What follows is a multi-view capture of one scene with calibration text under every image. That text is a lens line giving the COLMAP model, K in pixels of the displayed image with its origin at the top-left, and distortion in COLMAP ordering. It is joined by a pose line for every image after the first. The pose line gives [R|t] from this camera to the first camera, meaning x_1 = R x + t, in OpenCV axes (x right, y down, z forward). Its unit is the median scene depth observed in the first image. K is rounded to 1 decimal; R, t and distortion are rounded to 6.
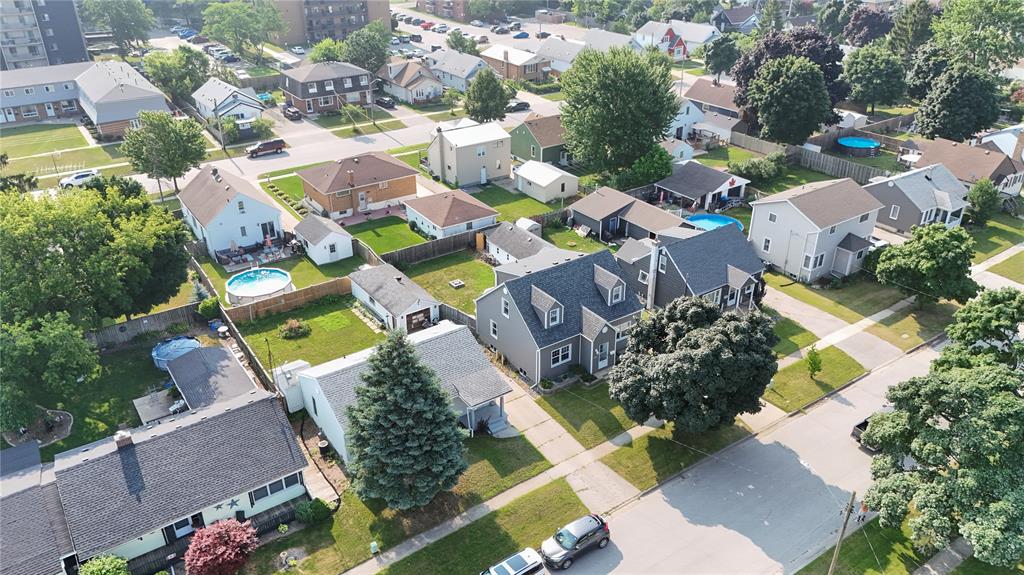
lens RADIAL K [[753.4, 0, 512.1], [0, 753.4, 290.1], [0, 0, 1]] dist [0.045145, -0.046837]
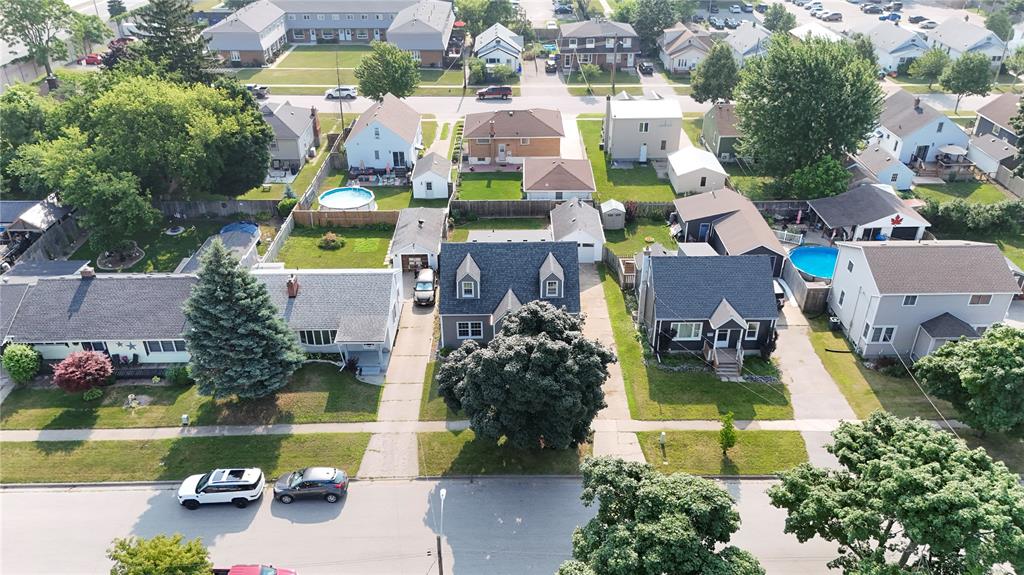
lens RADIAL K [[753.4, 0, 512.1], [0, 753.4, 288.2], [0, 0, 1]] dist [0.045145, -0.046837]
pose [[0.827242, 0.282072, -0.485907, 0.404776], [-0.262275, 0.958701, 0.110017, -0.061912], [0.496873, 0.036431, 0.867059, 0.124924]]
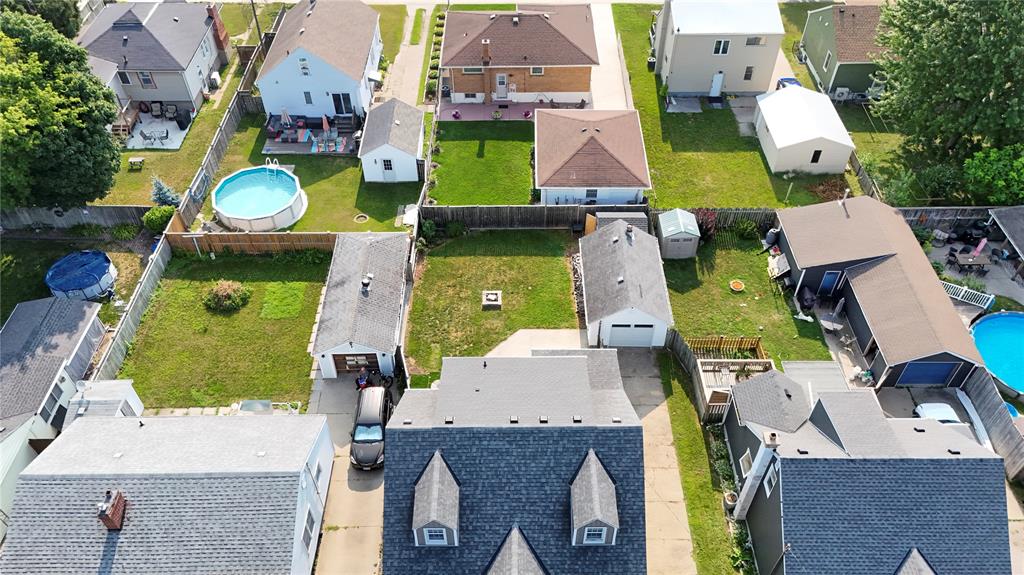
lens RADIAL K [[753.4, 0, 512.4], [0, 753.4, 284.0], [0, 0, 1]] dist [0.045145, -0.046837]
pose [[0.825600, 0.402839, -0.395102, 0.165049], [-0.264170, 0.894689, 0.360202, -0.225384], [0.498597, -0.193009, 0.845073, 0.431862]]
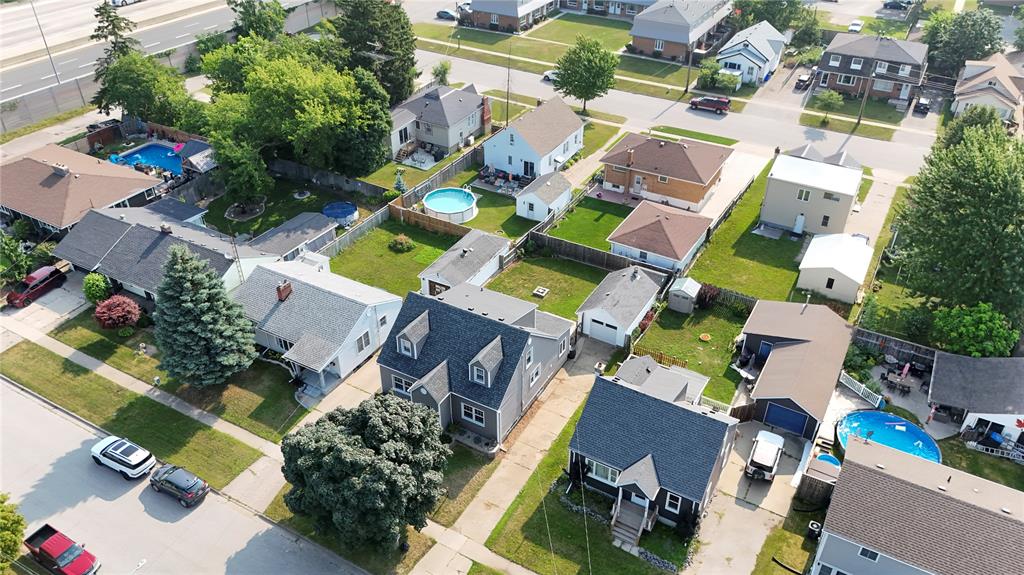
lens RADIAL K [[753.4, 0, 511.1], [0, 753.4, 288.6], [0, 0, 1]] dist [0.045145, -0.046837]
pose [[0.433354, 0.516369, -0.738626, 0.550749], [-0.423481, 0.840135, 0.338876, -0.287412], [0.795530, 0.165941, 0.582748, 0.371666]]
